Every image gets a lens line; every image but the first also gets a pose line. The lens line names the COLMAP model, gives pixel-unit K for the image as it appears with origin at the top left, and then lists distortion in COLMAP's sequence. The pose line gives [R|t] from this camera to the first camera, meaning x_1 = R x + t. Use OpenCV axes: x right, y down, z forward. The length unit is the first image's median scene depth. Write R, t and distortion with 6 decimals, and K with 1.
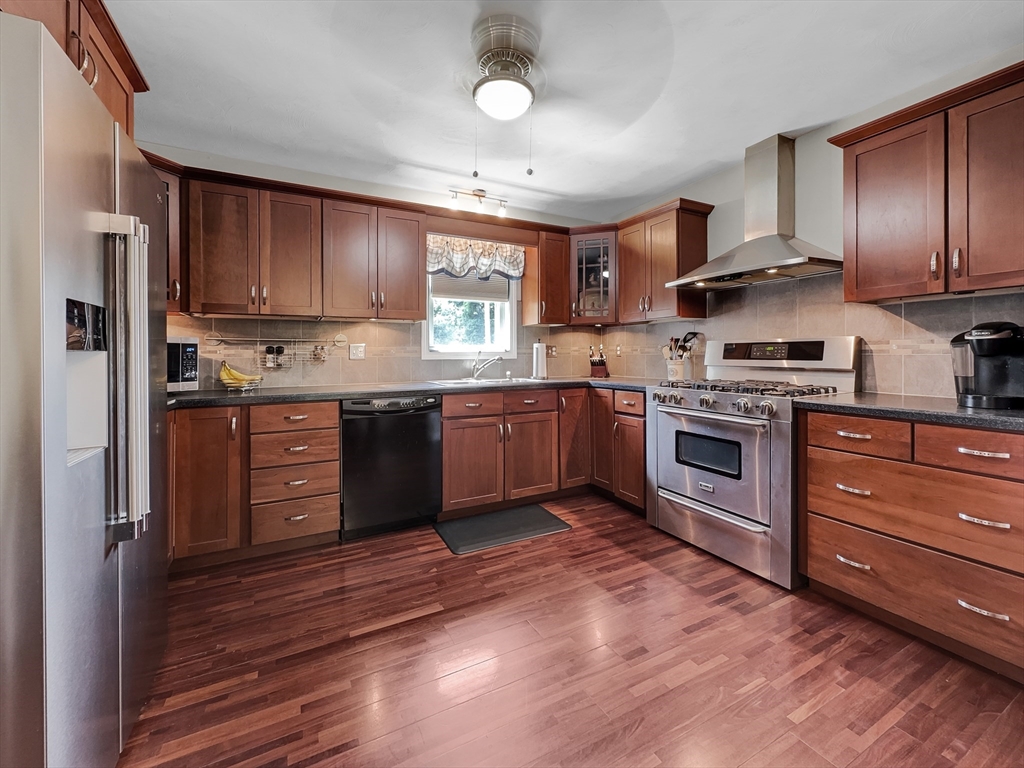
lens RADIAL K [[418.2, 0, 519.8], [0, 418.2, 356.2], [0, 0, 1]] dist [-0.003693, -0.000570]
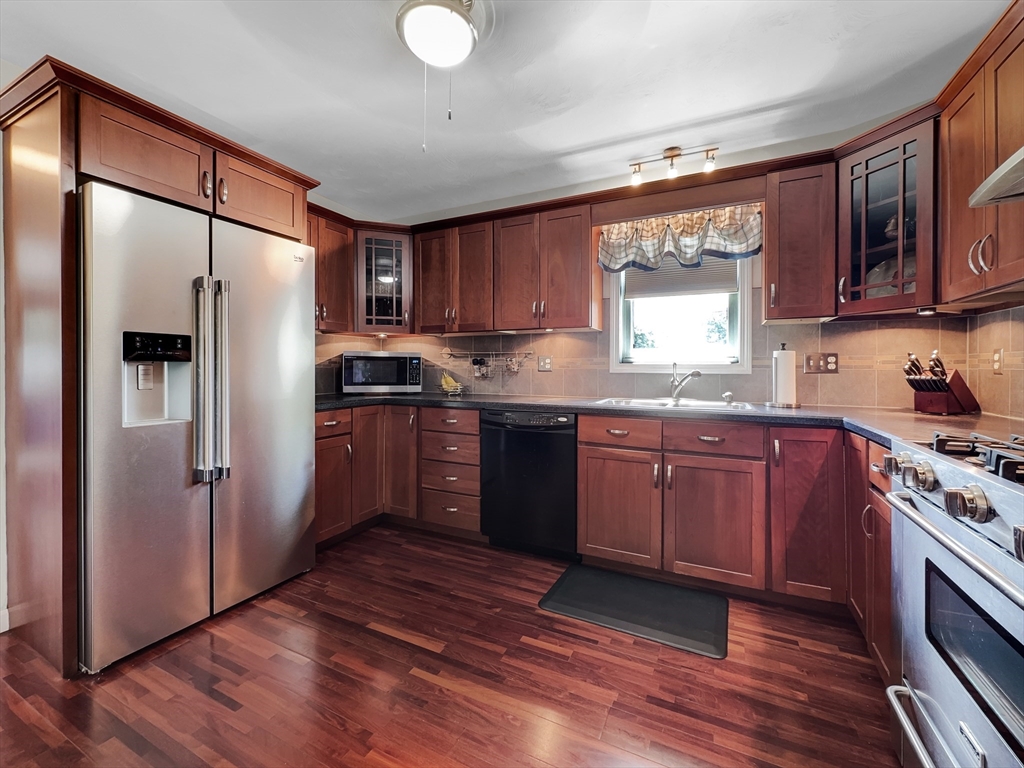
lens RADIAL K [[418.2, 0, 521.0], [0, 418.2, 367.4], [0, 0, 1]] dist [-0.003693, -0.000570]
pose [[0.596828, 0.008924, -0.802319, 0.412122], [-0.009380, 0.999947, 0.004144, -0.005005], [0.802314, 0.005052, 0.596881, 0.395859]]
